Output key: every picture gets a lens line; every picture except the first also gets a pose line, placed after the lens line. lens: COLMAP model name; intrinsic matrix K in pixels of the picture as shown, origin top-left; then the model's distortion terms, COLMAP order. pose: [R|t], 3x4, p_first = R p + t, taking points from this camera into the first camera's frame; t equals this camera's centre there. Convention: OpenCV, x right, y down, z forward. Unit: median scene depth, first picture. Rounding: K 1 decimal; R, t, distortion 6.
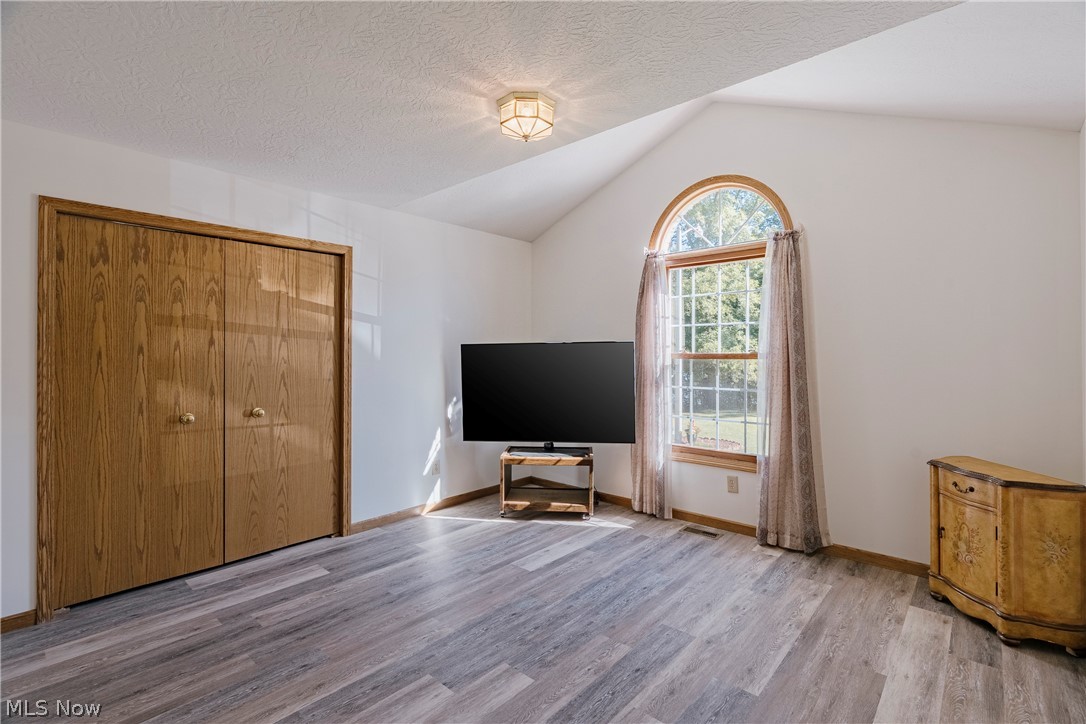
lens RADIAL K [[498.2, 0, 546.7], [0, 498.2, 353.6], [0, 0, 1]] dist [-0.001021, 0.000248]
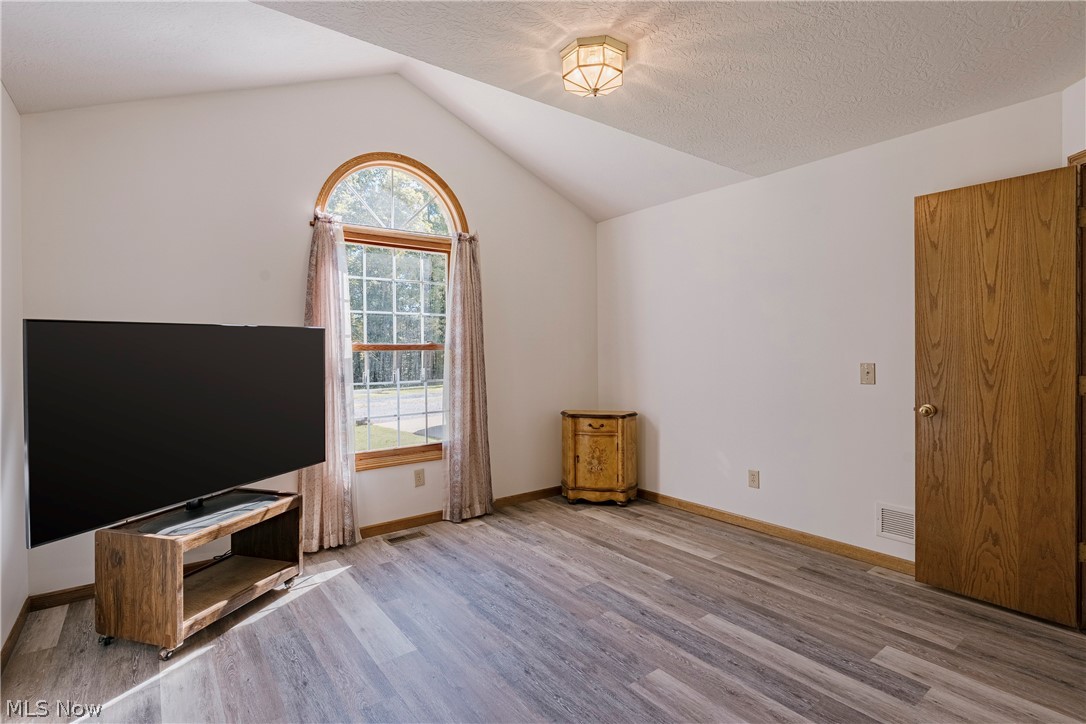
lens RADIAL K [[524.9, 0, 544.6], [0, 524.9, 357.5], [0, 0, 1]] dist [-0.003483, 0.000222]
pose [[0.191998, -0.015876, 0.981267, -0.617177], [0.006273, 0.999869, 0.014950, 0.011825], [-0.981375, 0.003285, 0.192072, 0.581654]]
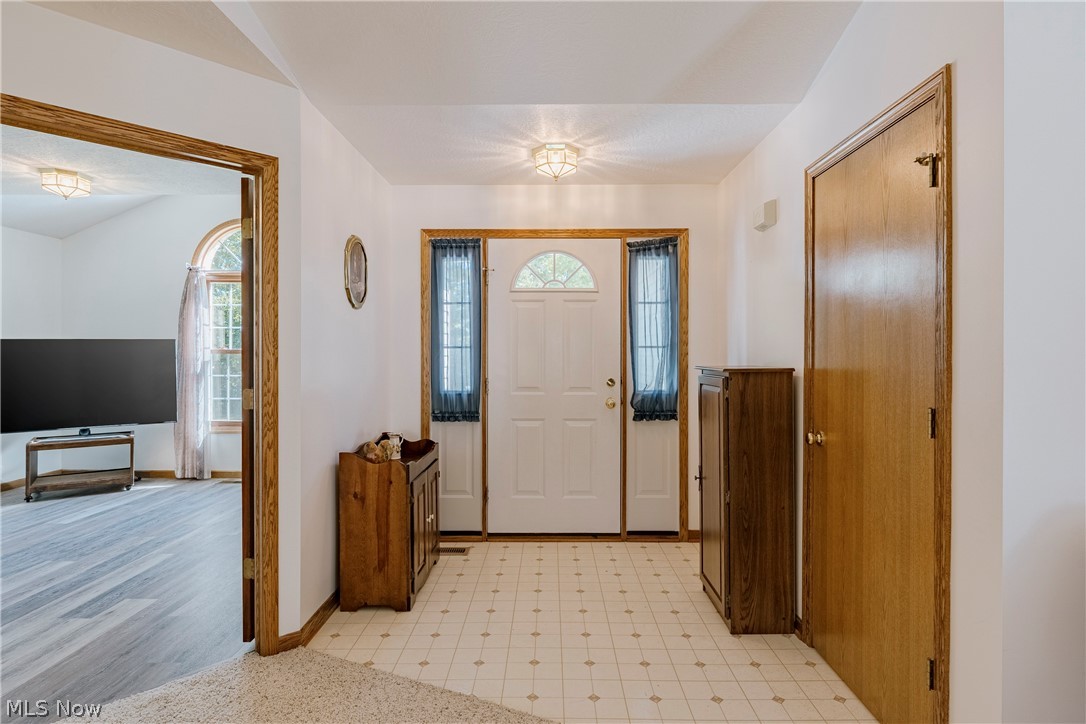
lens RADIAL K [[541.6, 0, 544.3], [0, 541.6, 355.7], [0, 0, 1]] dist [-0.000737, 0.000384]
pose [[0.756097, -0.000986, 0.654459, -0.012978], [-0.004069, 0.999972, 0.006208, 0.004167], [-0.654447, -0.007357, 0.756072, -0.684573]]
